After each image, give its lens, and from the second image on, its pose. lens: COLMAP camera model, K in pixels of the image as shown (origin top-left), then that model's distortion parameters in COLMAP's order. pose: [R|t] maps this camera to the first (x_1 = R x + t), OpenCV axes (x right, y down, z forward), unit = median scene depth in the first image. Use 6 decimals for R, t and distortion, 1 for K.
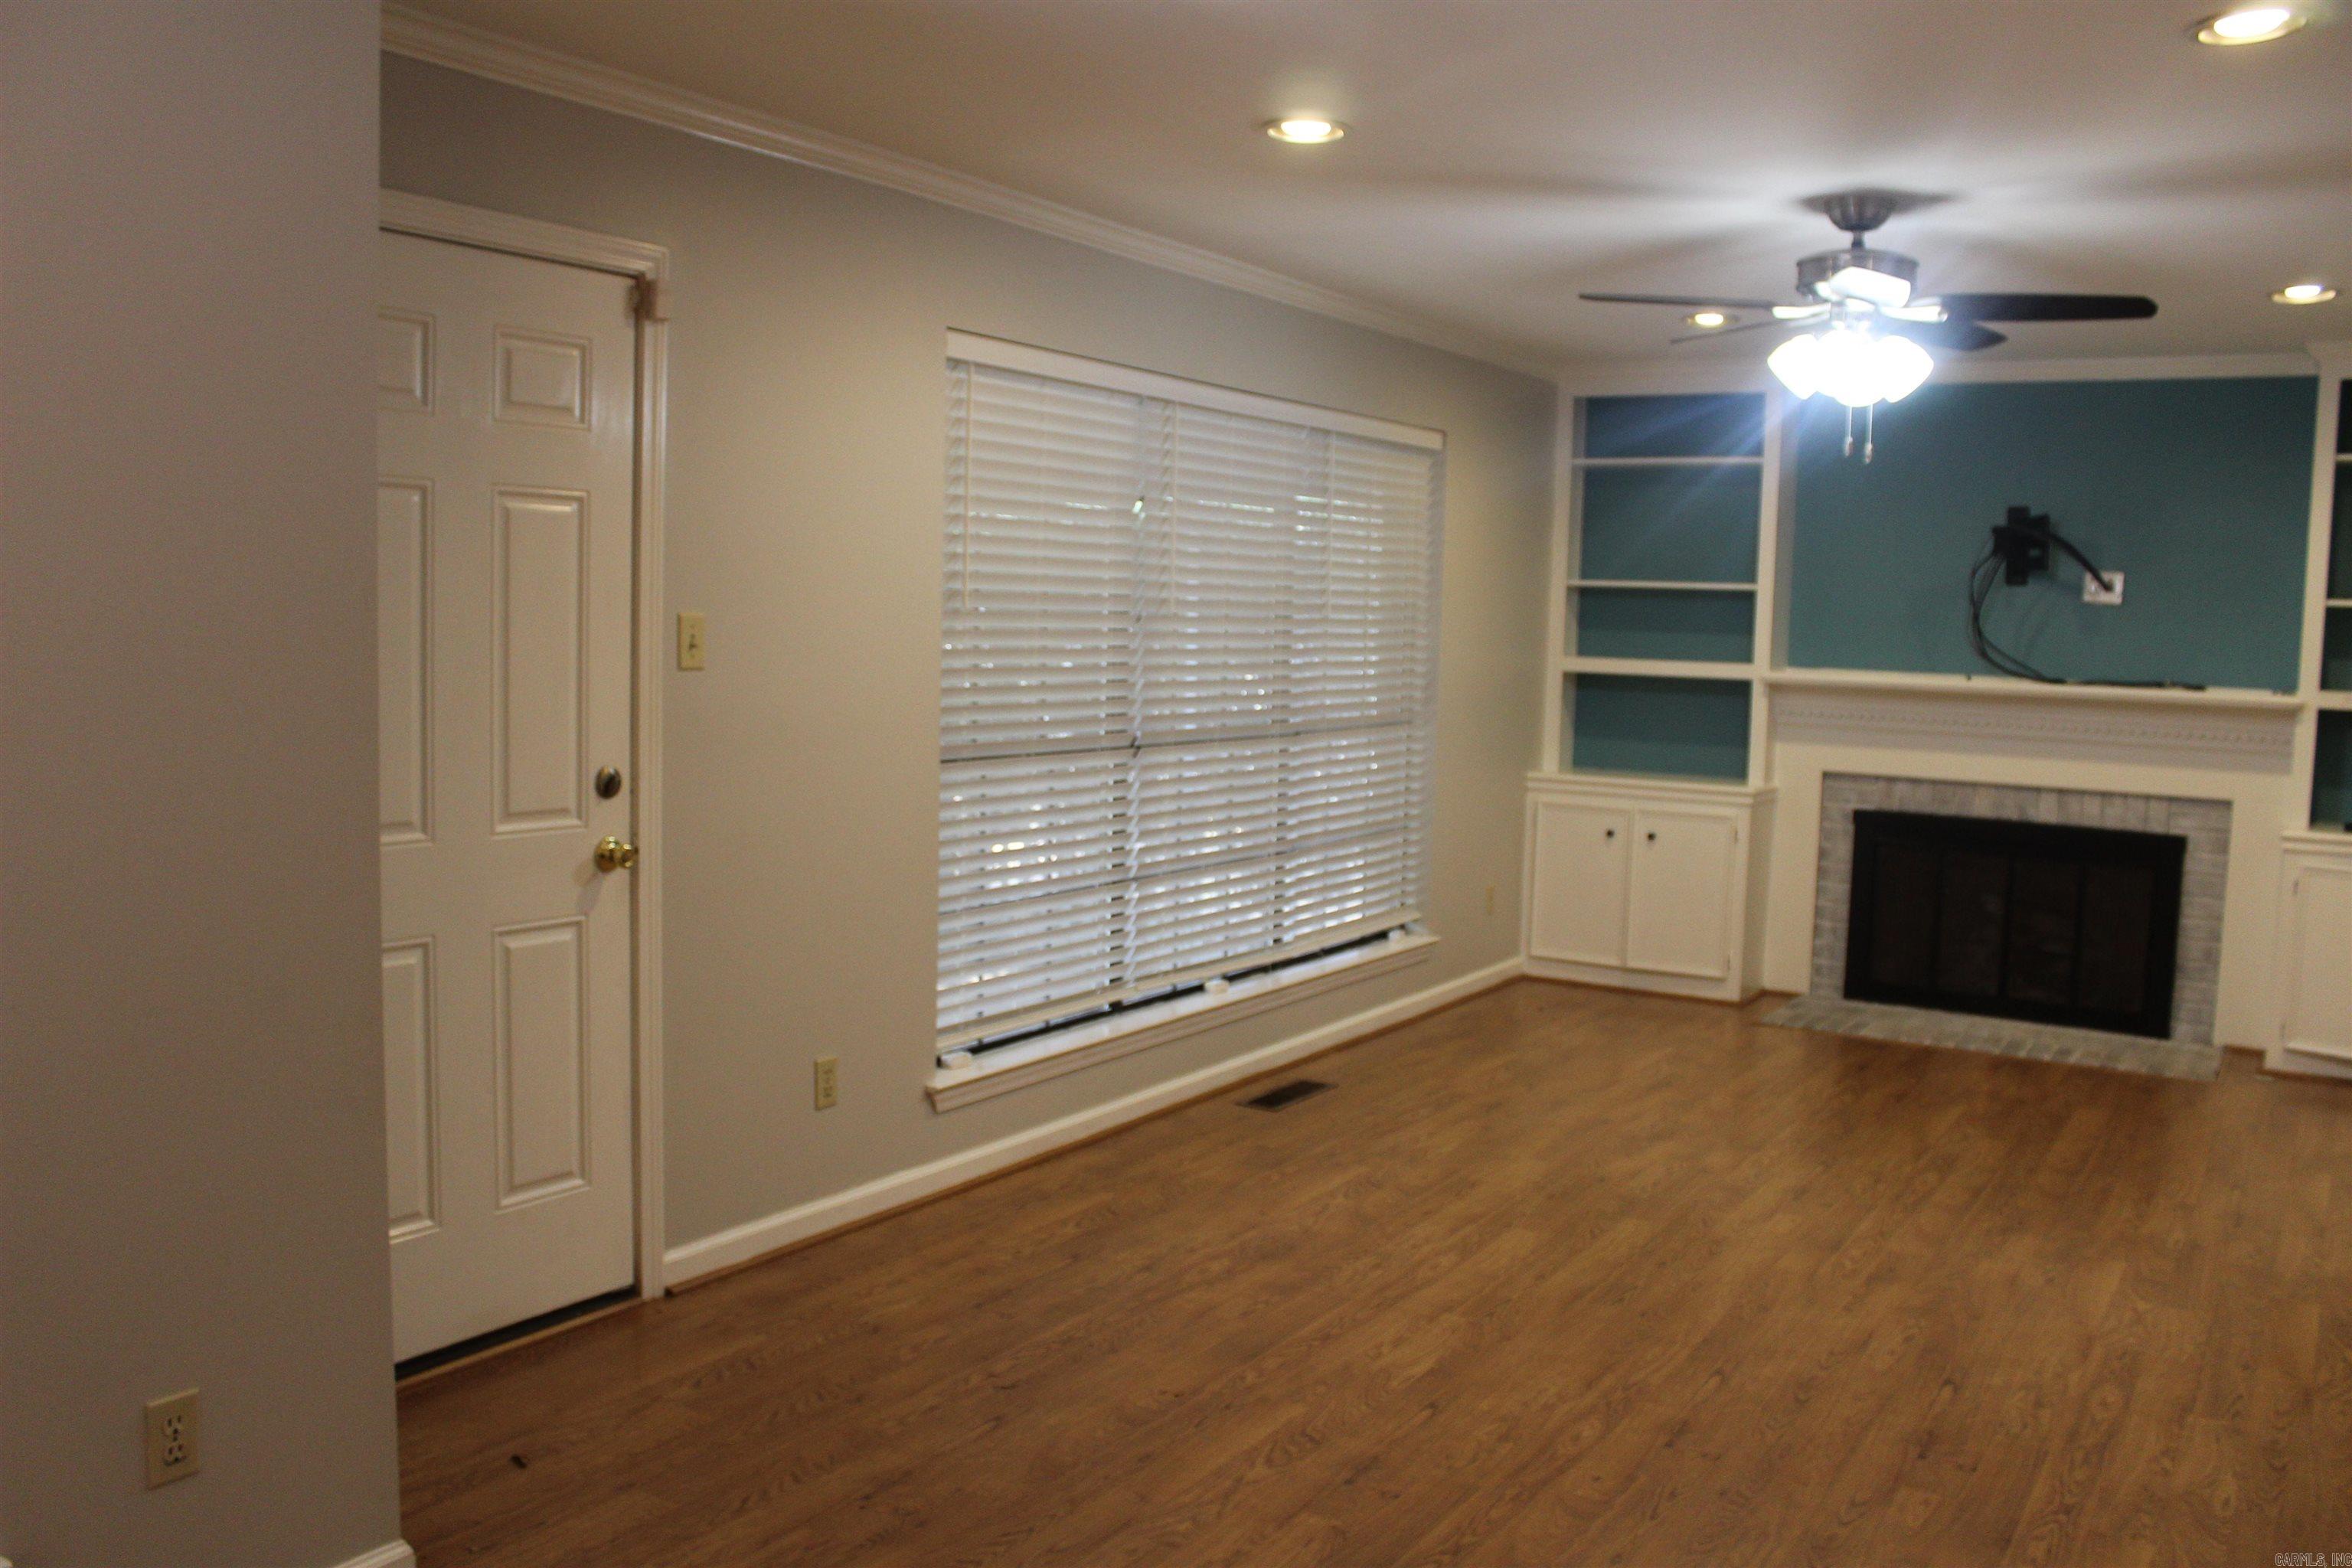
lens RADIAL K [[1947.0, 0, 1187.6], [0, 1947.0, 784.2], [0, 0, 1]] dist [-0.163347, 0.146356]
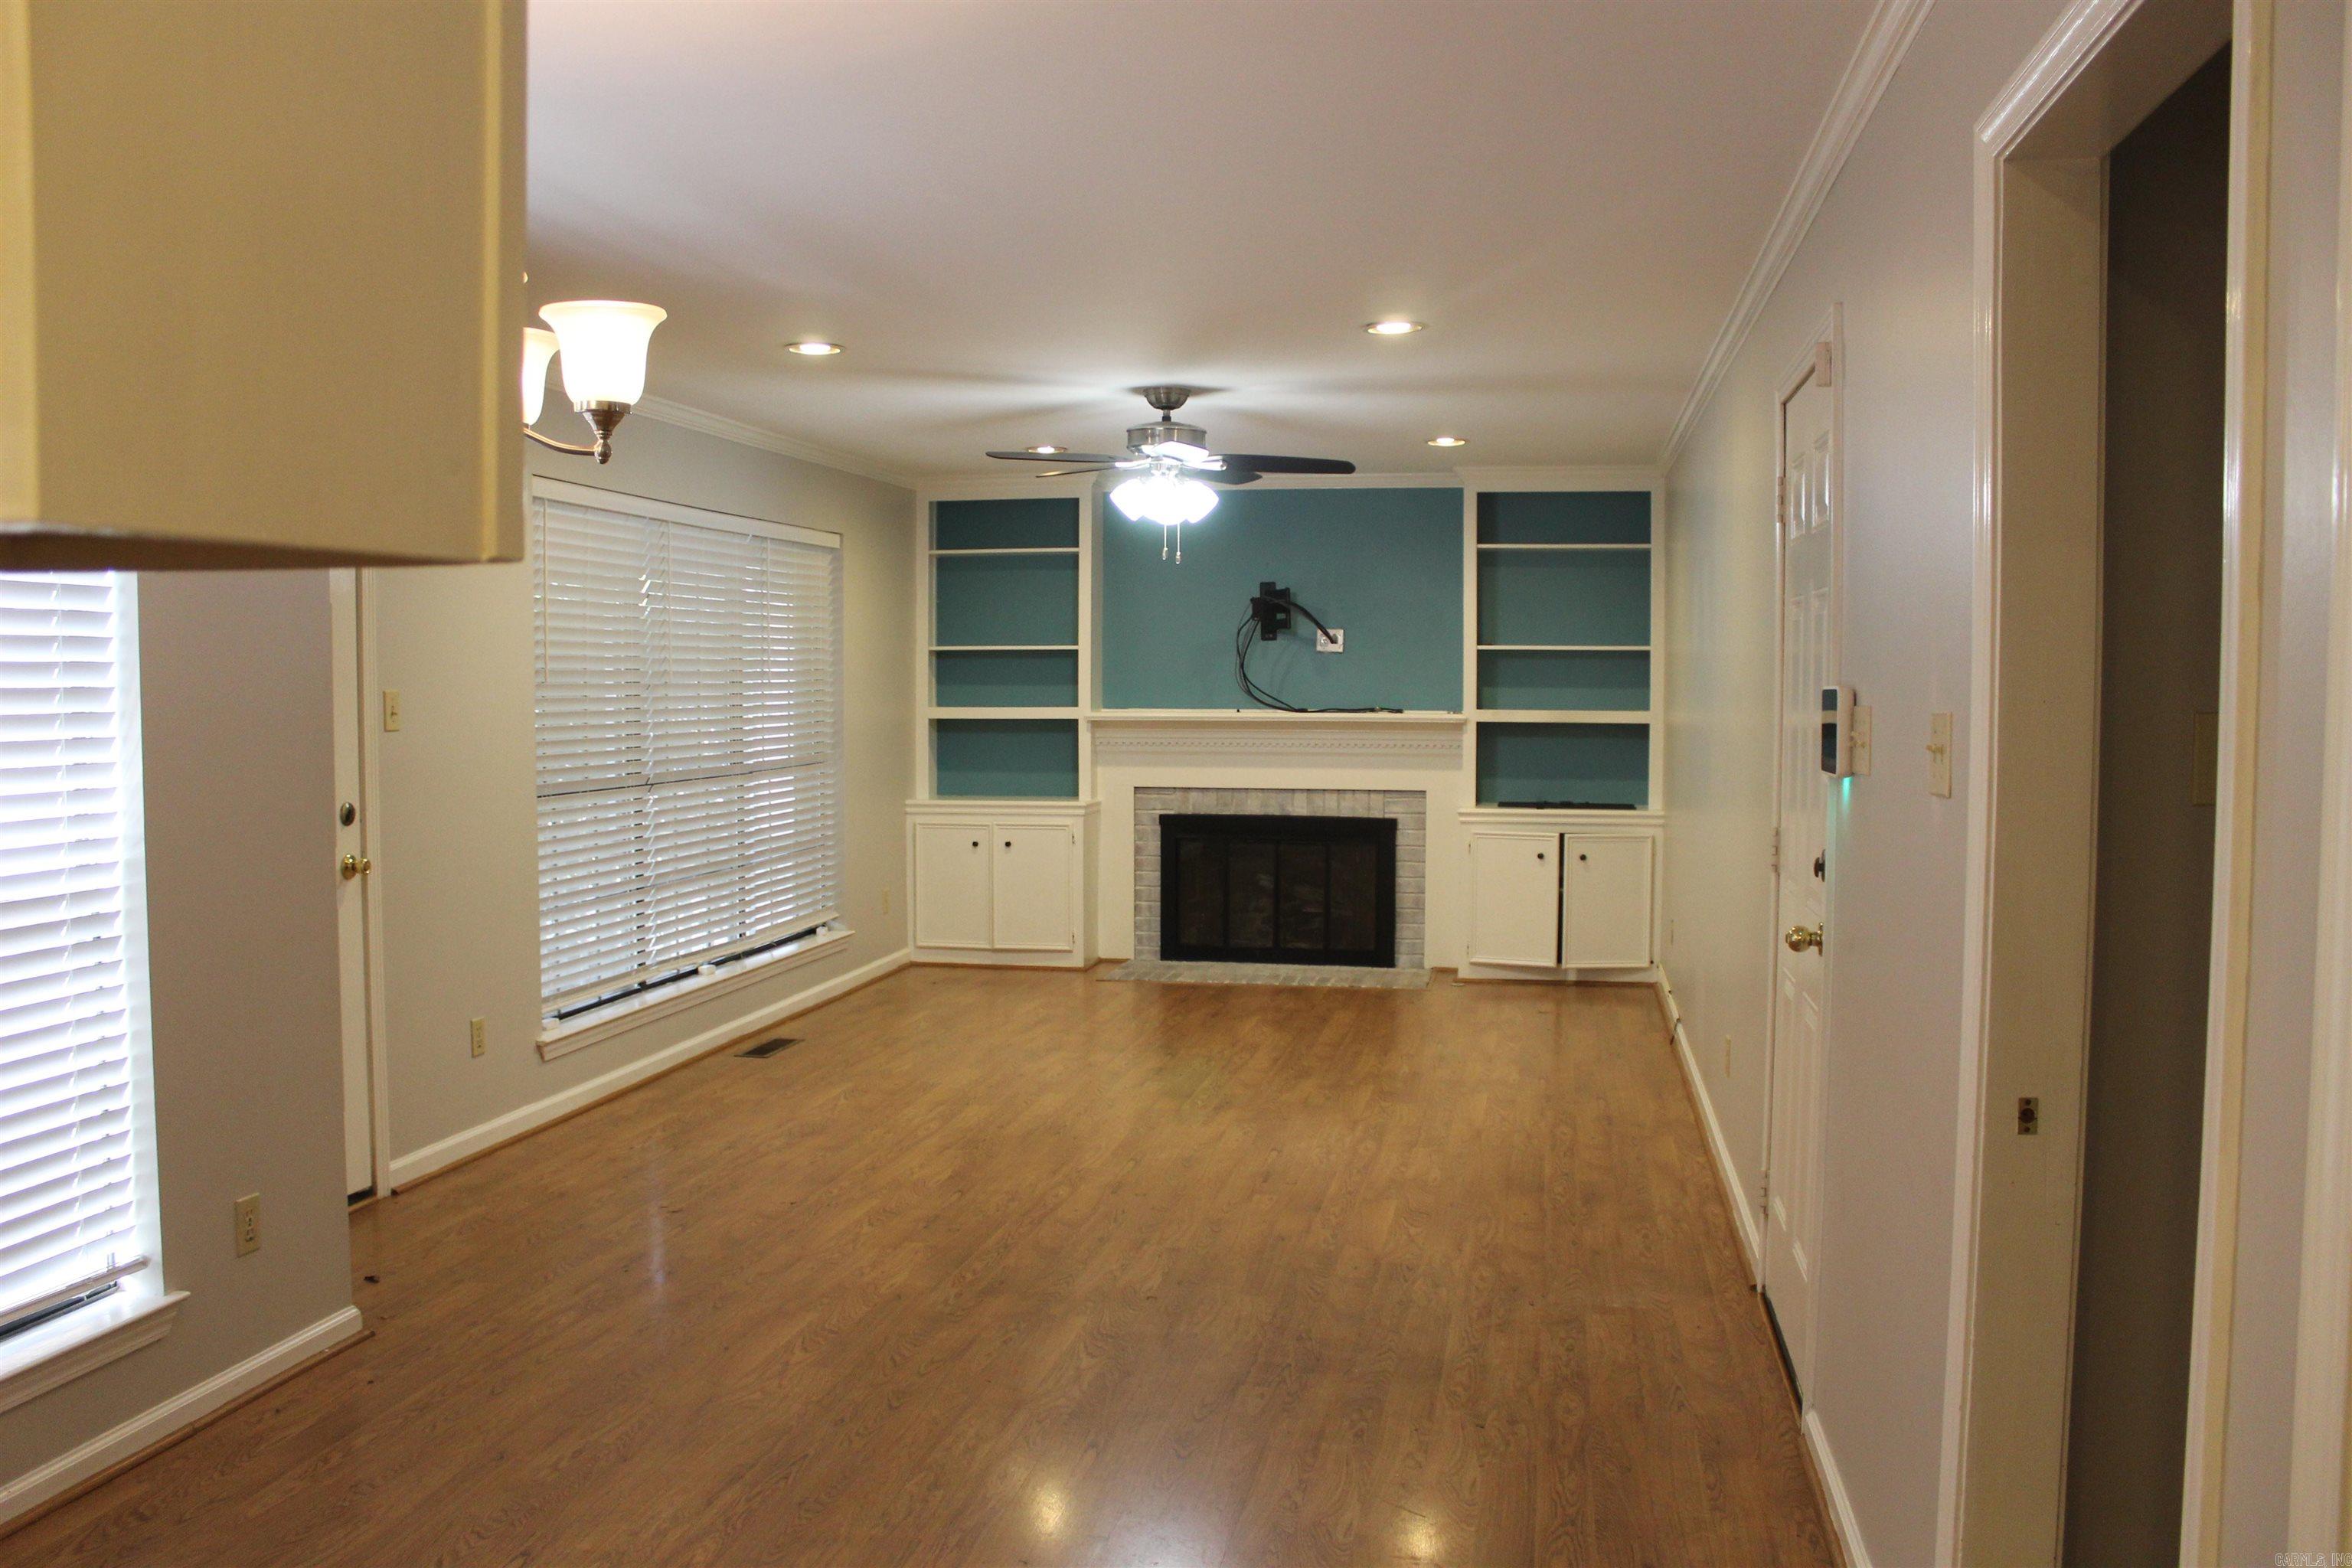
lens RADIAL K [[1947.0, 0, 1189.8], [0, 1947.0, 789.1], [0, 0, 1]] dist [-0.163347, 0.146356]
pose [[0.928135, -0.047320, 0.369225, -0.196455], [0.057850, 0.998172, -0.017493, 0.032409], [-0.367722, 0.037595, 0.929176, -0.393215]]
